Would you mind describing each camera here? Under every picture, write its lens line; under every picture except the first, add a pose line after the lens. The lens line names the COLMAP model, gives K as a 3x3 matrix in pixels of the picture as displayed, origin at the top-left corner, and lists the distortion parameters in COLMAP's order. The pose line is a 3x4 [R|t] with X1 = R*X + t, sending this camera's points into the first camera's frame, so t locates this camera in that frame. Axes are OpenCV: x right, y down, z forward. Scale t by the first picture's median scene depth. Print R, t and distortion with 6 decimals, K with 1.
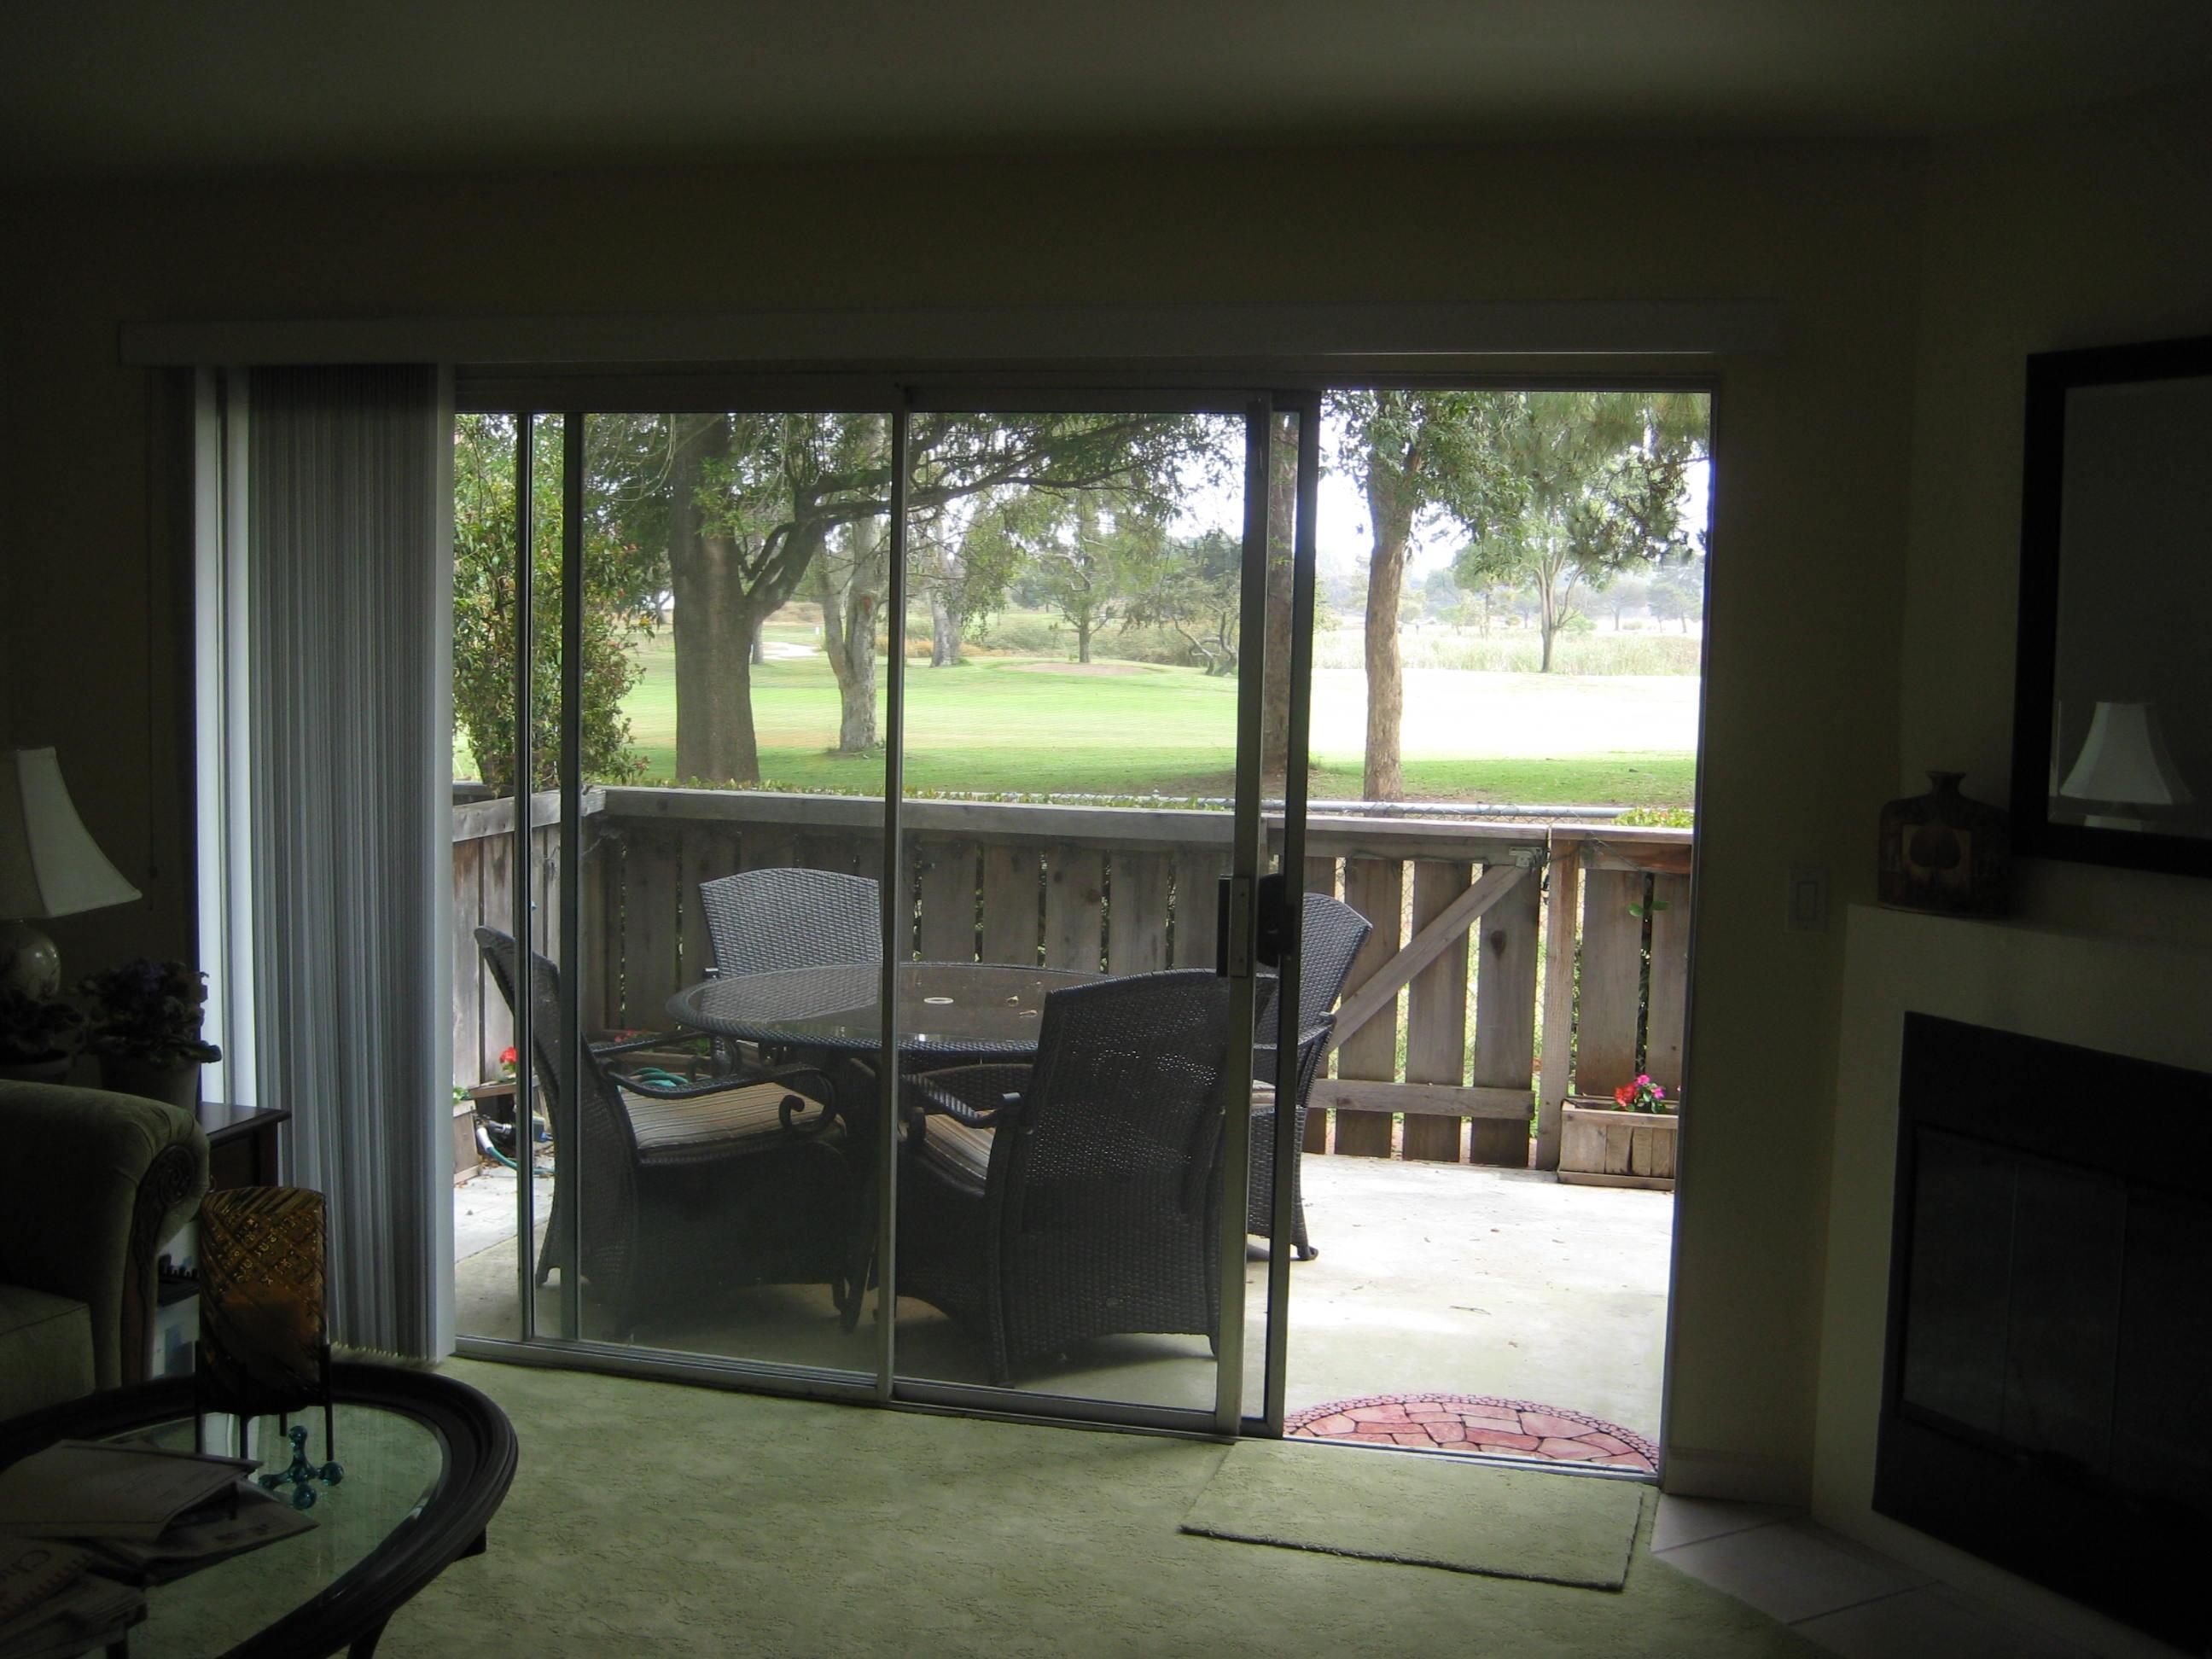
lens RADIAL K [[2285.8, 0, 1106.0], [0, 2285.8, 829.5], [0, 0, 1]] dist [-0.194114, 0.371705]
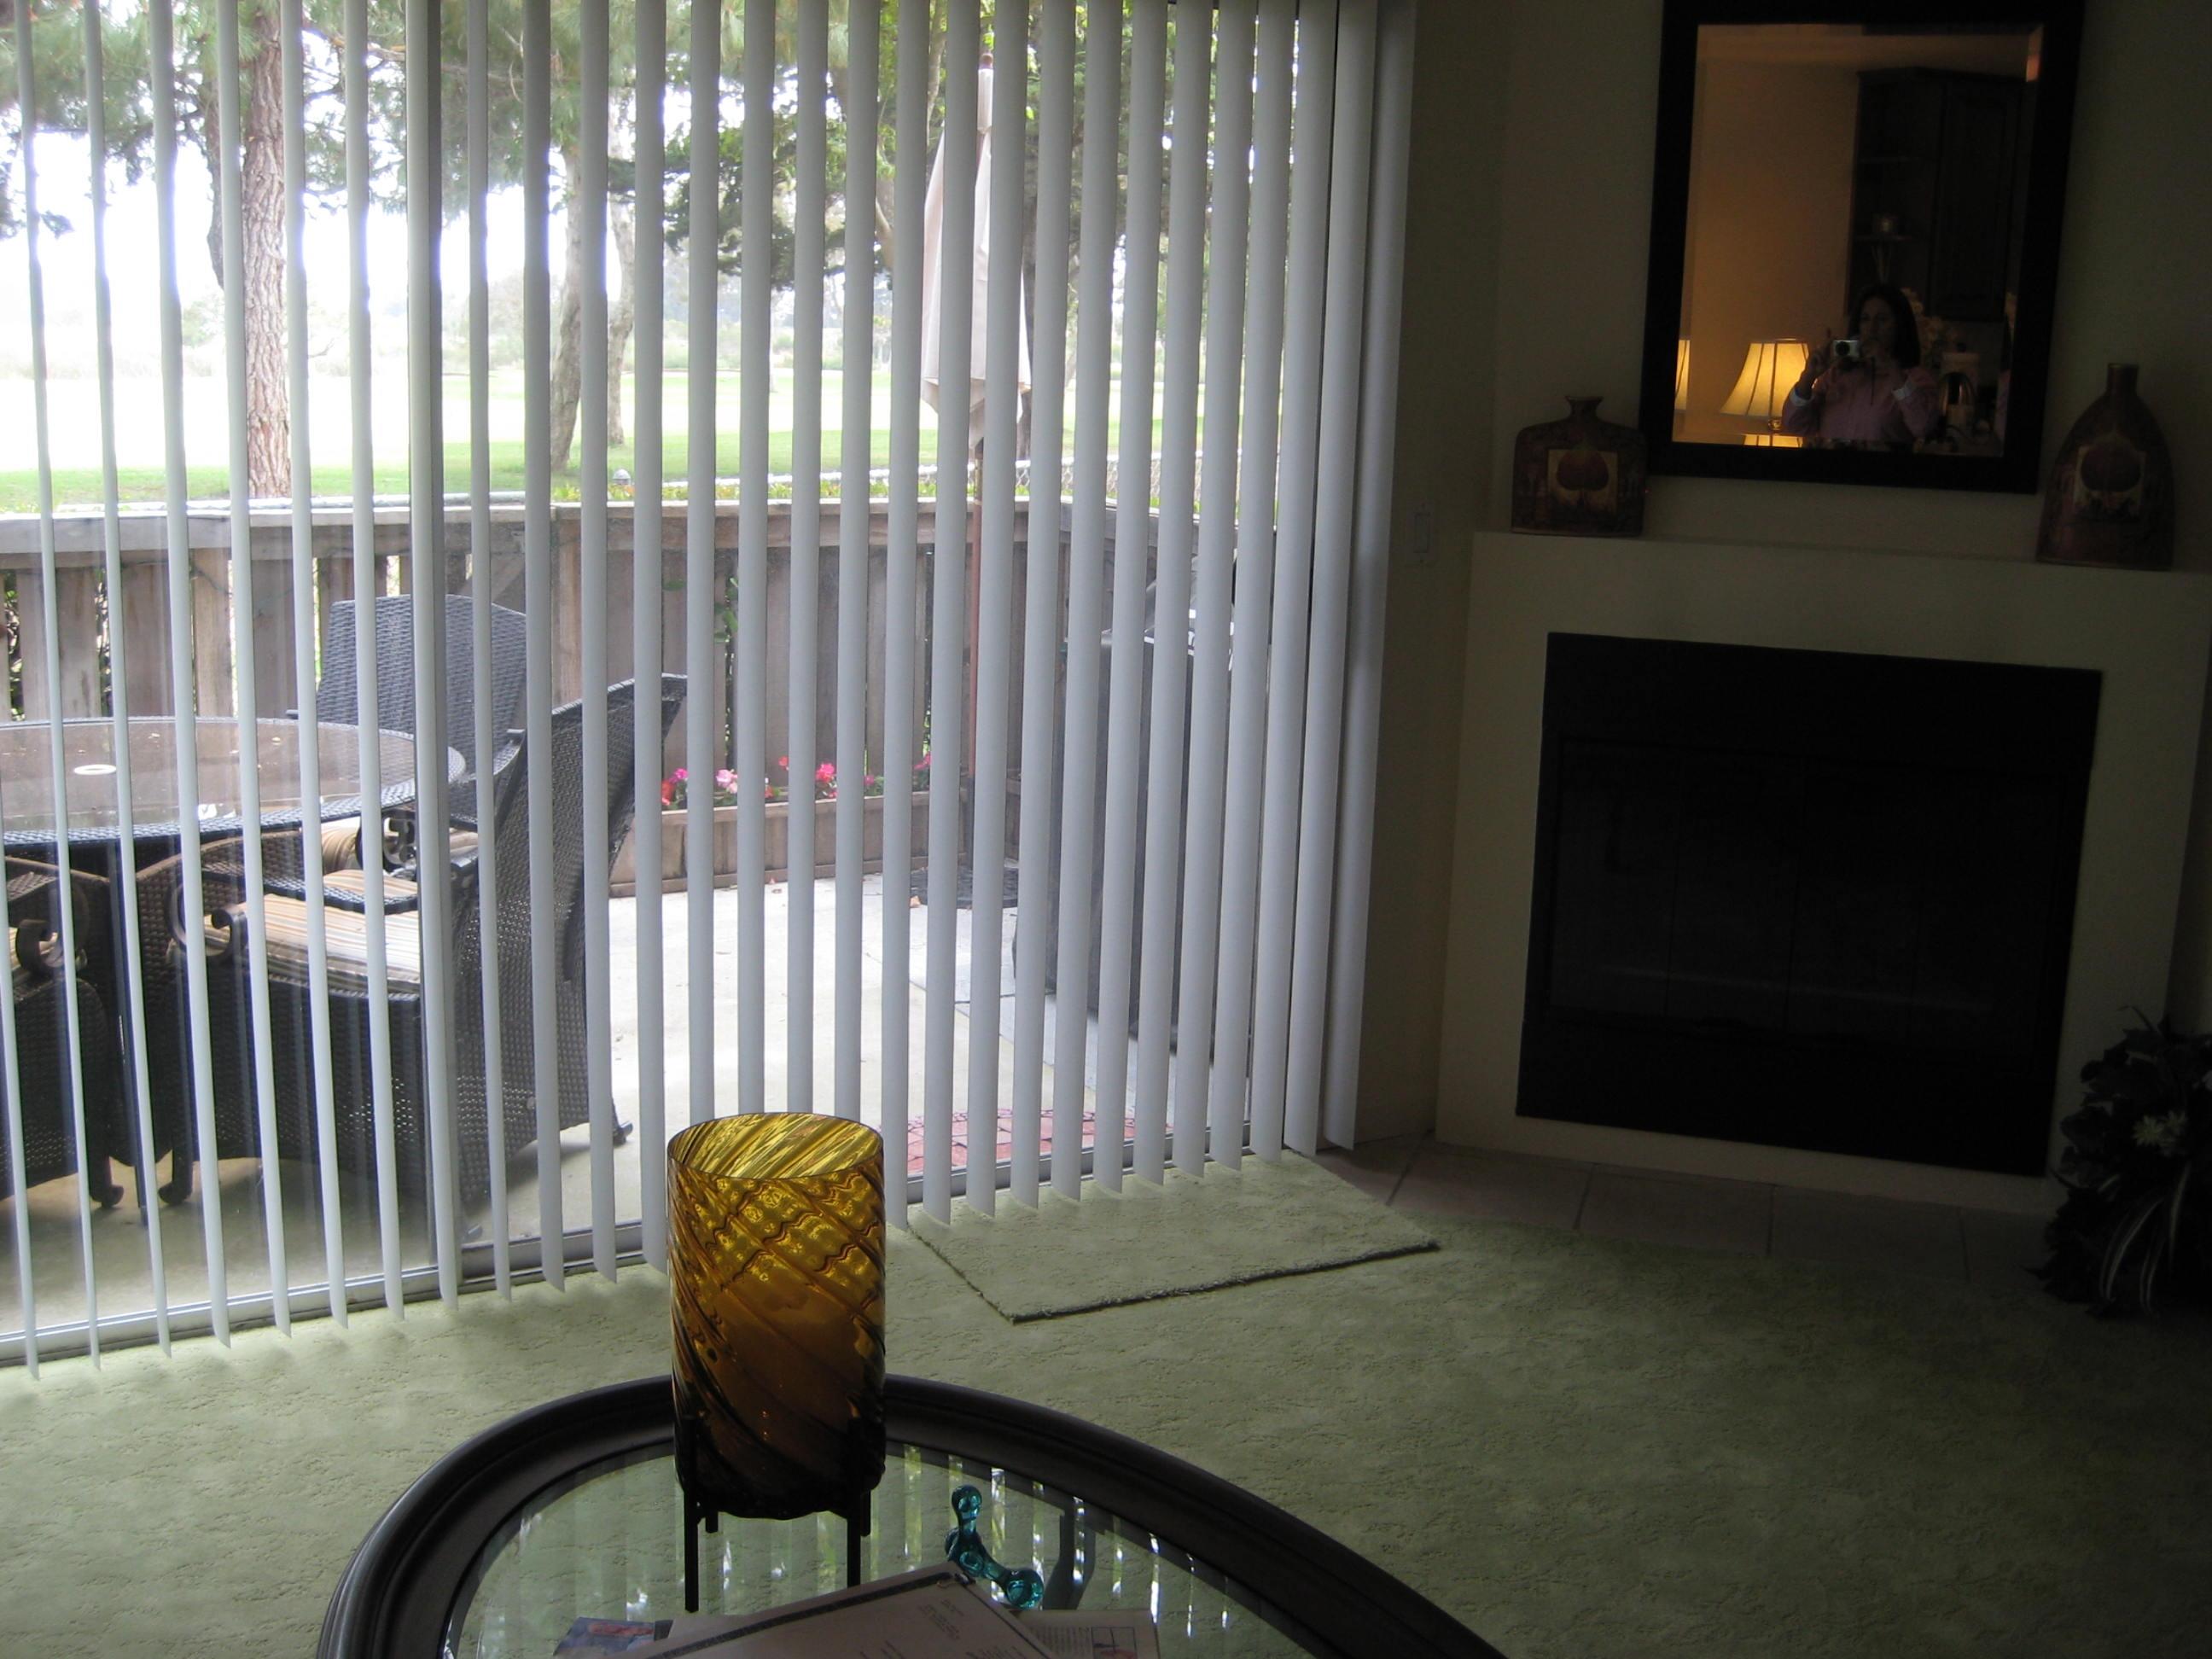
lens RADIAL K [[2285.8, 0, 1106.0], [0, 2285.8, 829.5], [0, 0, 1]] dist [-0.194114, 0.371705]
pose [[0.713479, -0.140024, 0.686543, -0.091703], [0.050236, 0.987529, 0.149205, 0.000902], [-0.698873, -0.071966, 0.711616, 0.070839]]
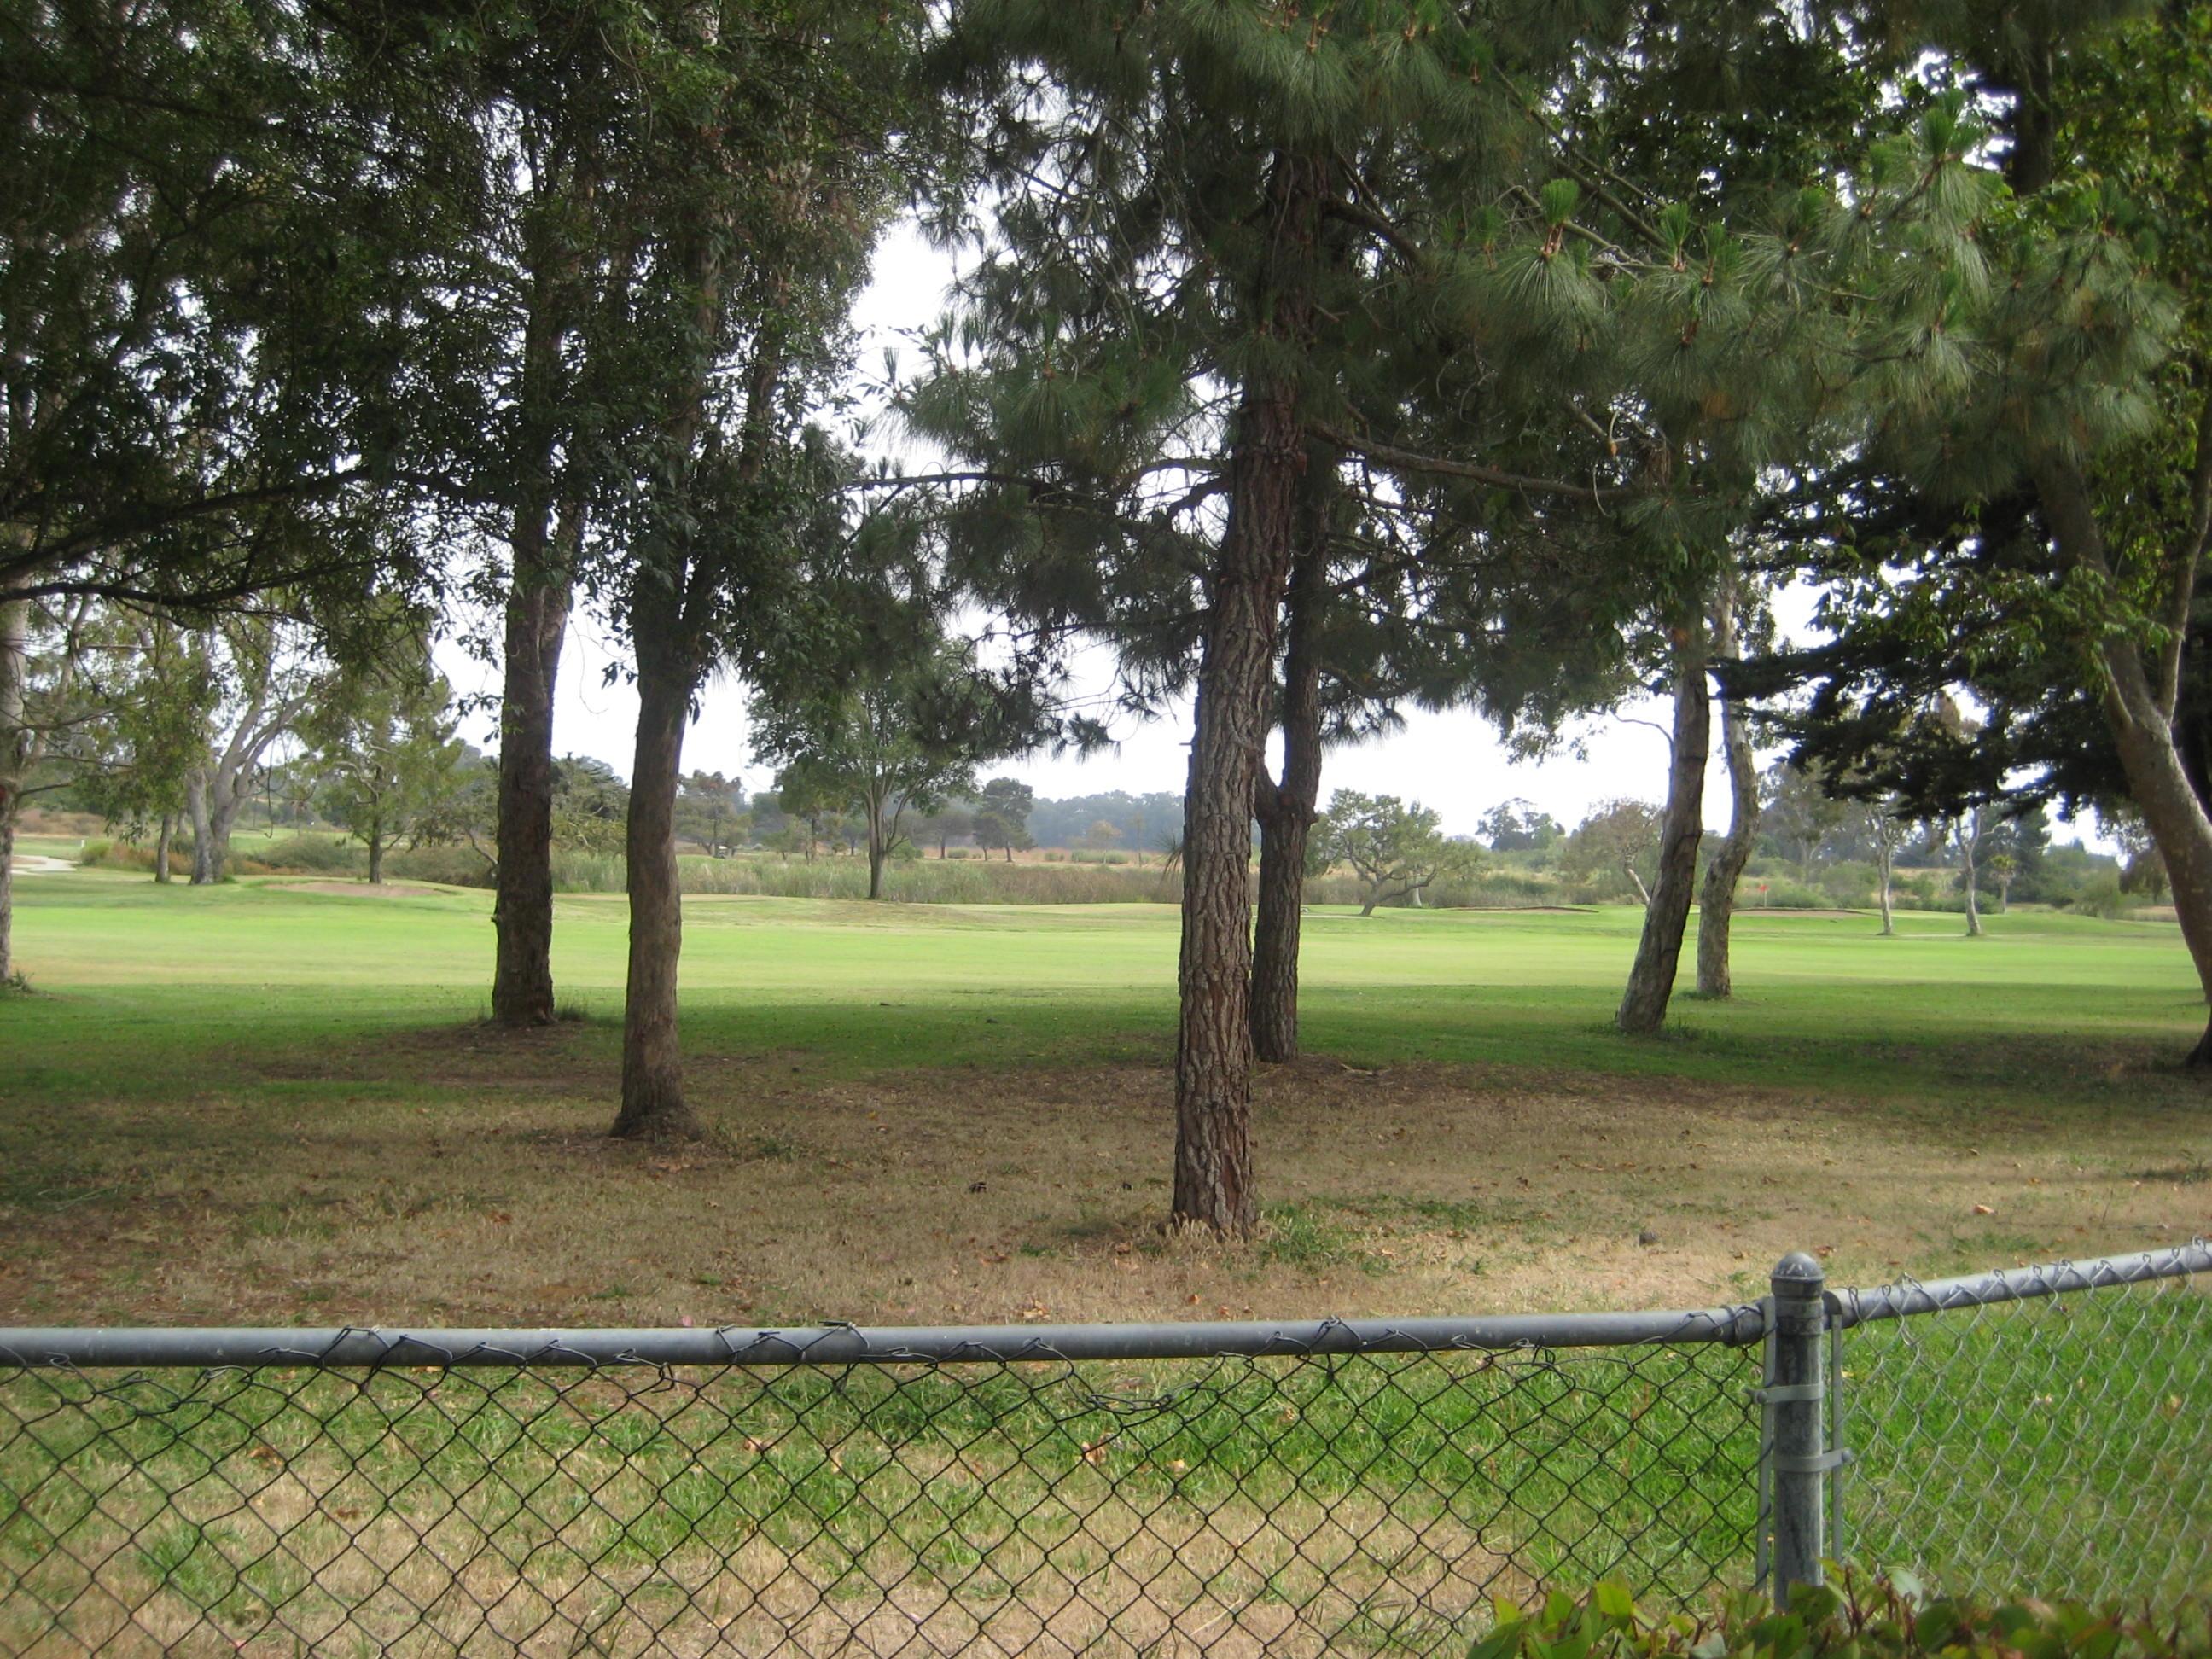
lens RADIAL K [[2285.8, 0, 1106.0], [0, 2285.8, 829.5], [0, 0, 1]] dist [-0.194114, 0.371705]
pose [[0.957226, 0.019684, 0.288671, 0.053836], [0.009166, 0.995120, -0.098249, -0.018561], [-0.289196, 0.096693, 0.952374, 0.299666]]
